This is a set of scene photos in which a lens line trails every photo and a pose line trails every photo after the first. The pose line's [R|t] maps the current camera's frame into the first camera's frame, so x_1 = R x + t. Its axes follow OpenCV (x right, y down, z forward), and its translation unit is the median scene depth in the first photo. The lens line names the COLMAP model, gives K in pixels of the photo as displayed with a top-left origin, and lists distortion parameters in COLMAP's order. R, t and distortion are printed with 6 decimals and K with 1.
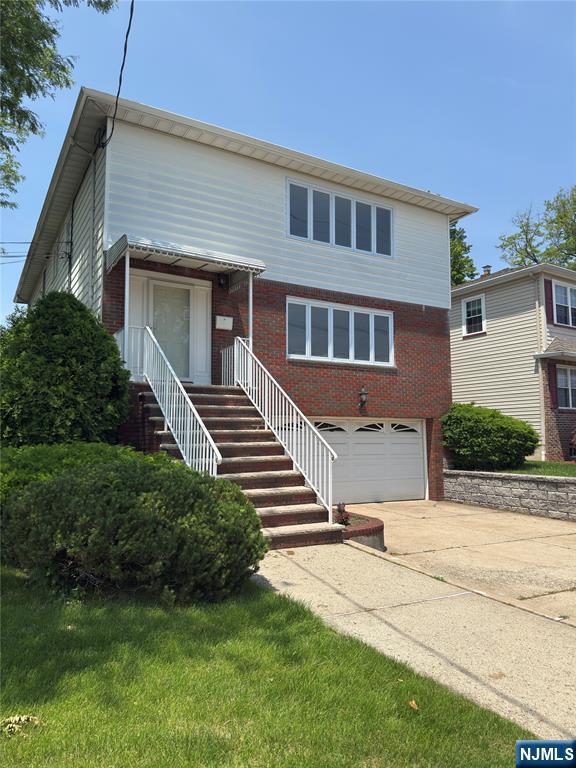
lens RADIAL K [[535.7, 0, 288.7], [0, 535.7, 383.9], [0, 0, 1]] dist [0.166092, -0.315349]
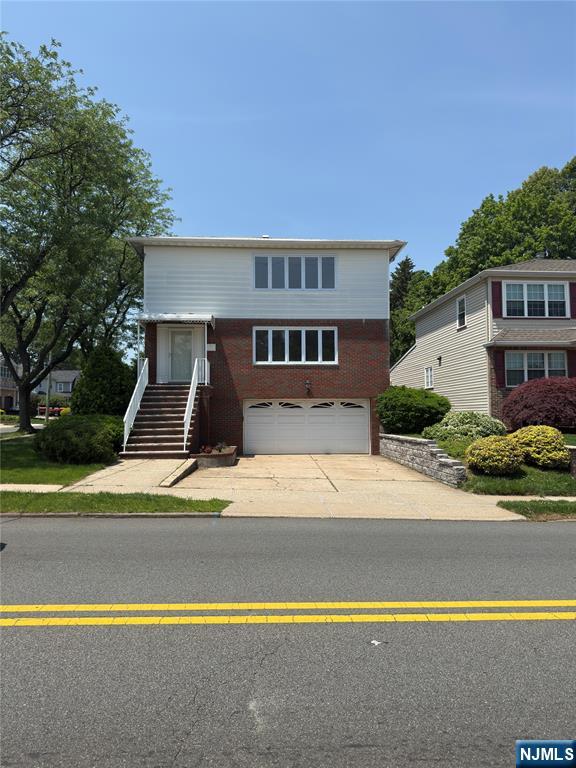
lens RADIAL K [[535.7, 0, 288.7], [0, 535.7, 383.9], [0, 0, 1]] dist [0.166092, -0.315349]
pose [[0.888158, -0.031258, -0.458475, 0.759124], [0.050558, 0.998274, 0.029881, -0.028419], [0.456749, -0.049718, 0.888205, -0.377867]]
